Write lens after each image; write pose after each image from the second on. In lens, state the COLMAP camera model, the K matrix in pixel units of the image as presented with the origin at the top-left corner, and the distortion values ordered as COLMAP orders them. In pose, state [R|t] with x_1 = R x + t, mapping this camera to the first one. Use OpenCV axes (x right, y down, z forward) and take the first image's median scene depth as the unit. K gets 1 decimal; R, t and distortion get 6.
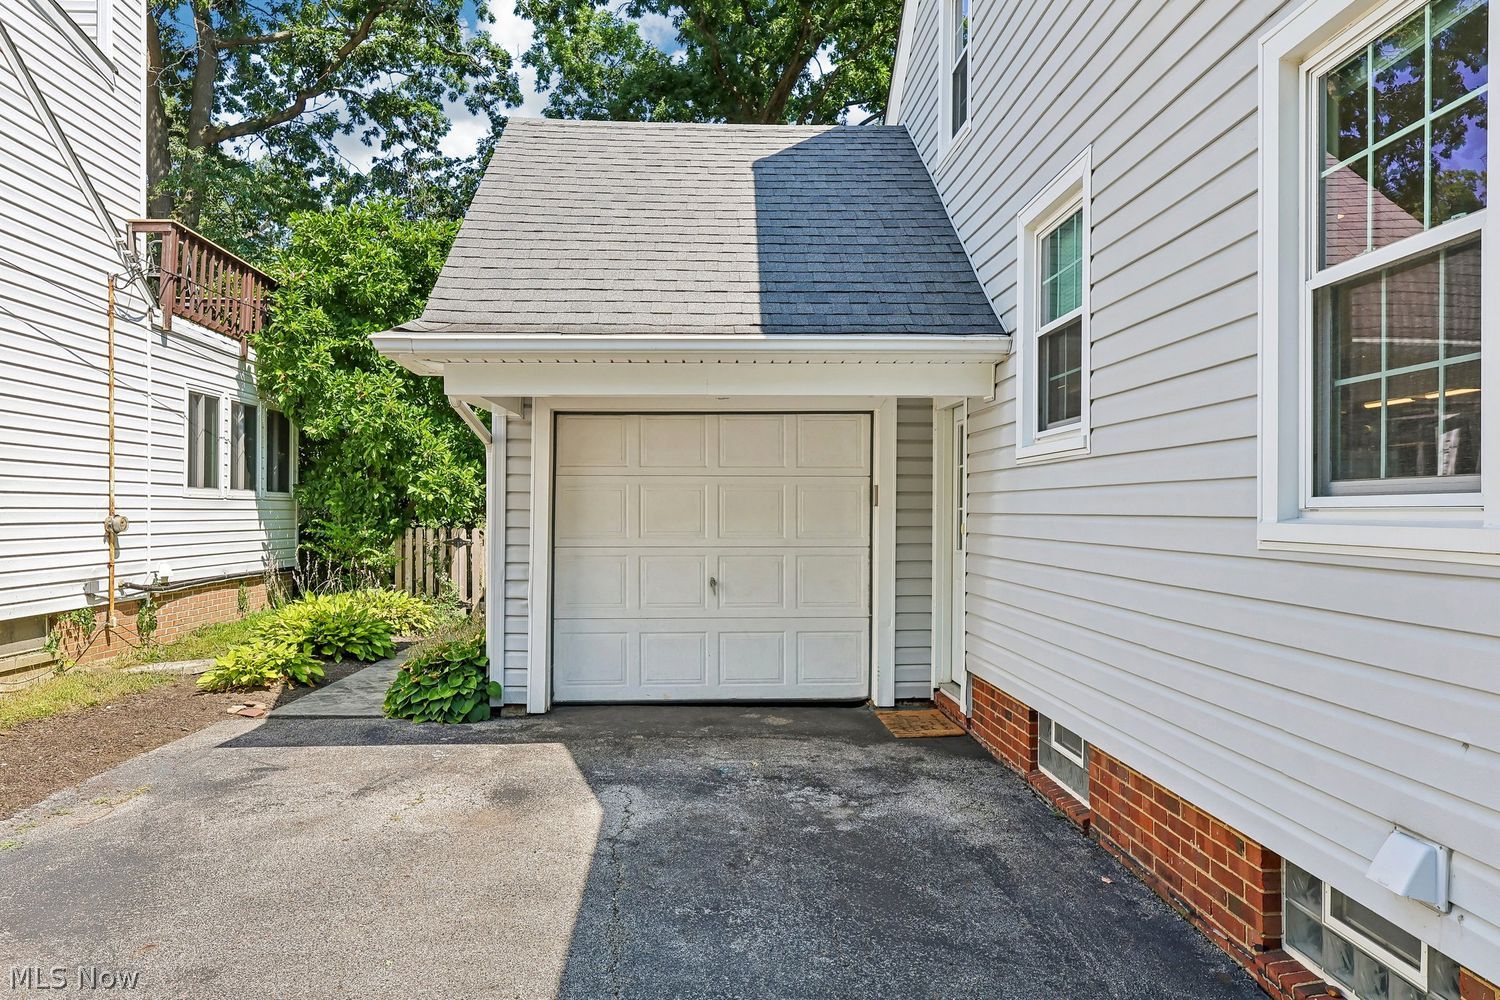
lens RADIAL K [[1054.3, 0, 745.4], [0, 1054.3, 529.8], [0, 0, 1]] dist [0.001983, -0.003219]
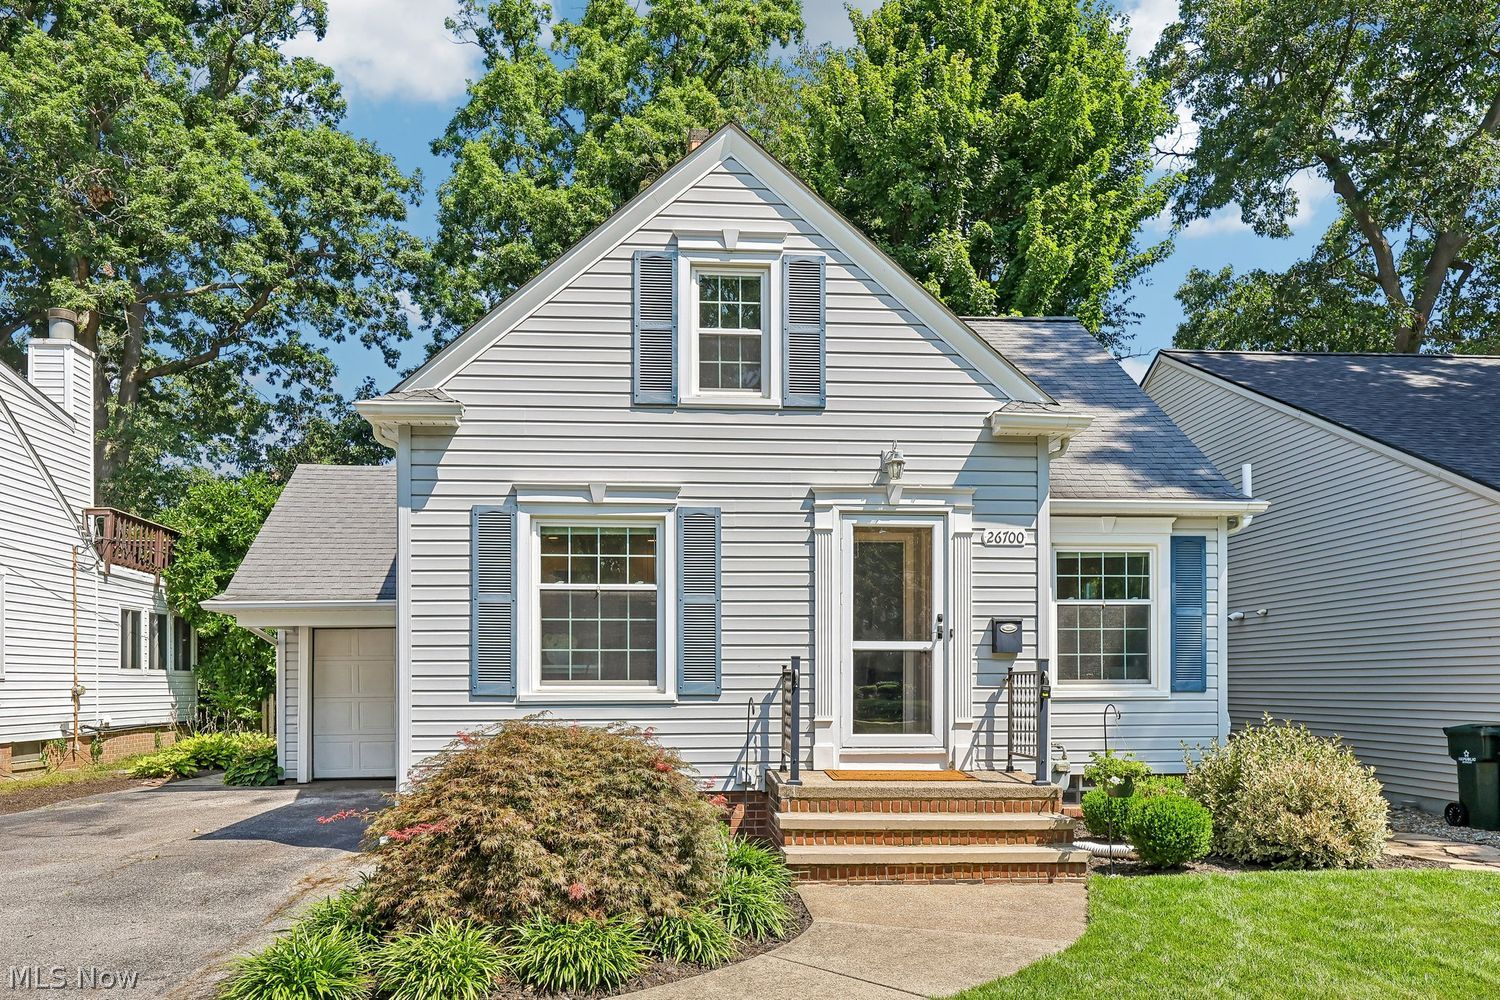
lens RADIAL K [[1054.3, 0, 728.3], [0, 1054.3, 693.5], [0, 0, 1]] dist [0.001983, -0.003219]
pose [[0.999384, -0.011648, 0.033105, 0.397327], [0.011909, 0.999899, -0.007701, 0.024778], [-0.033012, 0.008090, 0.999422, -0.738473]]
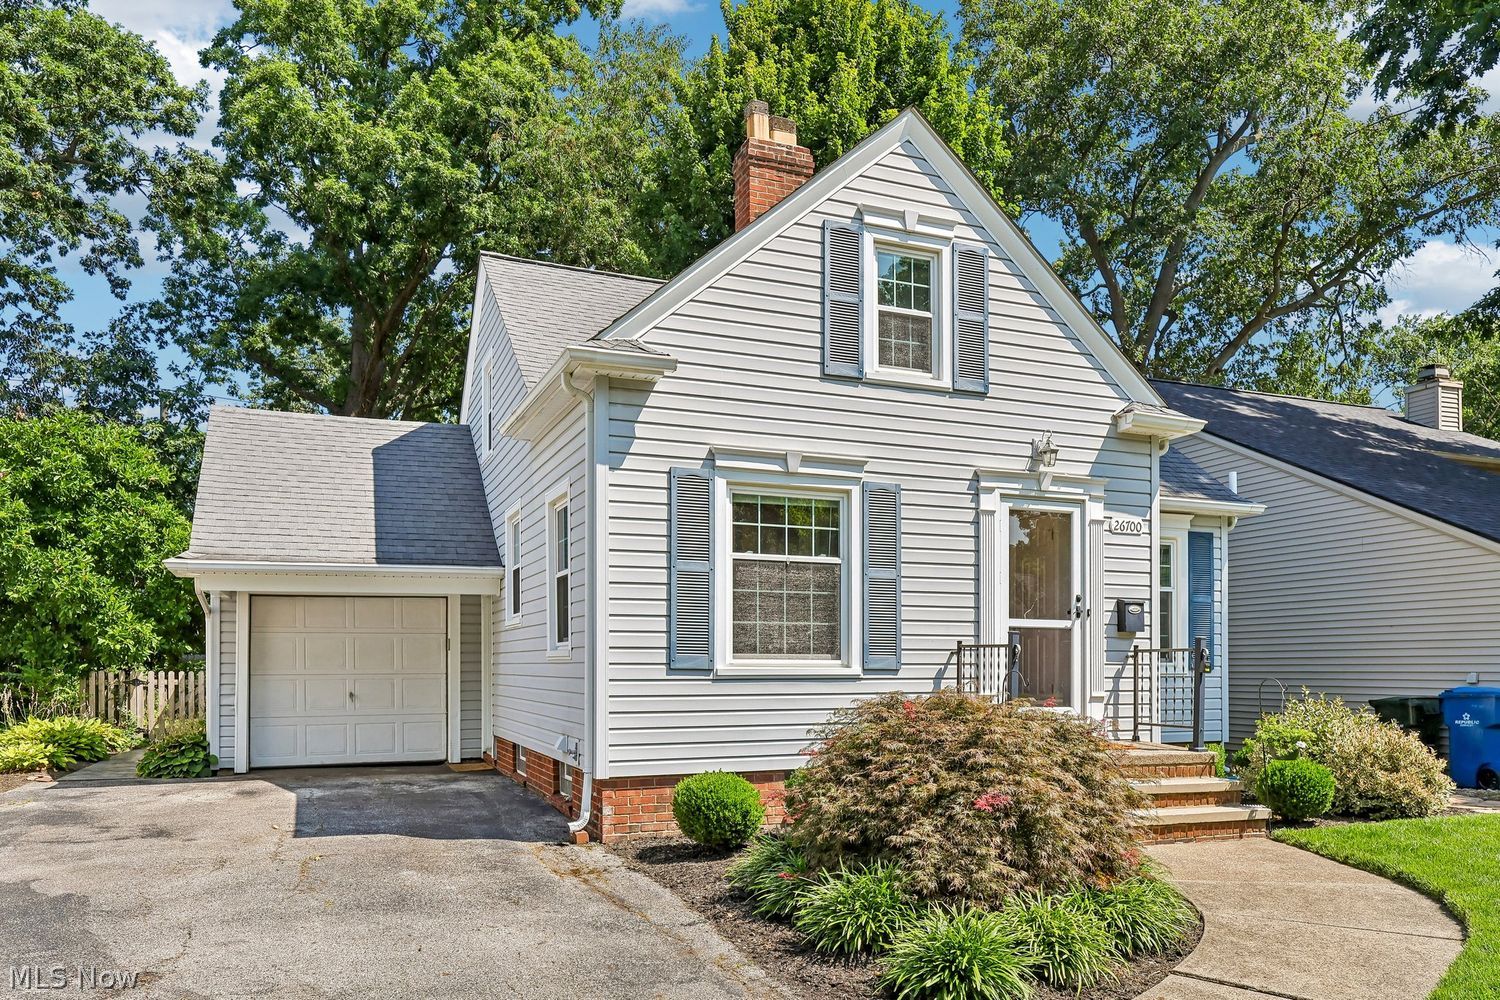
lens RADIAL K [[1054.3, 0, 749.2], [0, 1054.3, 669.9], [0, 0, 1]] dist [0.001983, -0.003219]
pose [[0.942946, -0.007903, 0.332853, 0.006822], [0.011940, 0.999878, -0.010086, 0.026874], [-0.332732, 0.013485, 0.942925, -0.654902]]
